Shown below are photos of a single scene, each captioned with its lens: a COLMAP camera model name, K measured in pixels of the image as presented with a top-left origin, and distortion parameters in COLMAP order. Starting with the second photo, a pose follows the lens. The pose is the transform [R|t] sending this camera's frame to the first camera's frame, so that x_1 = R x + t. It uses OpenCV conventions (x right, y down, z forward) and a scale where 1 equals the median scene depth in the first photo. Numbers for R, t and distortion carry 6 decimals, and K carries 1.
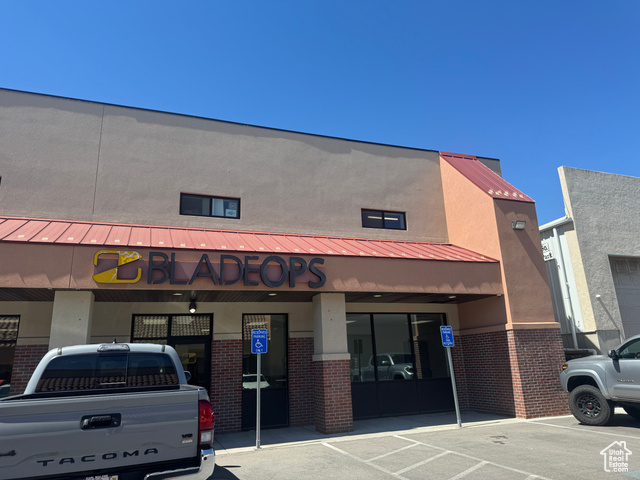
lens RADIAL K [[448.5, 0, 320.0], [0, 448.5, 240.0], [0, 0, 1]] dist [0.135683, -0.219119]
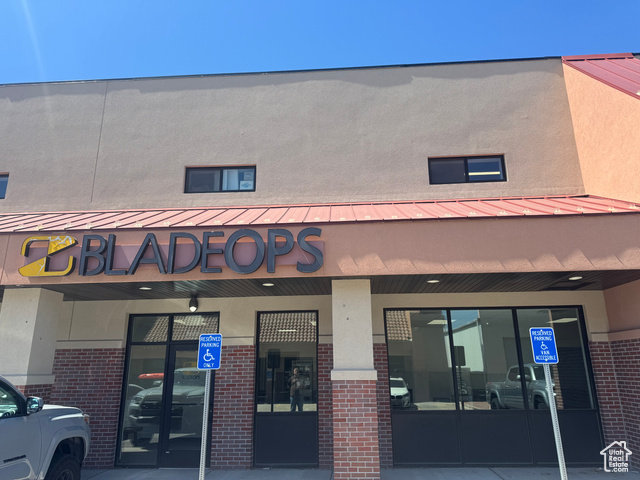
lens RADIAL K [[448.5, 0, 320.0], [0, 448.5, 240.0], [0, 0, 1]] dist [0.135683, -0.219119]
pose [[0.915143, -0.079547, -0.395204, 0.242147], [0.081351, 0.996611, -0.012219, 0.060371], [0.394836, -0.020969, 0.918512, 0.343136]]
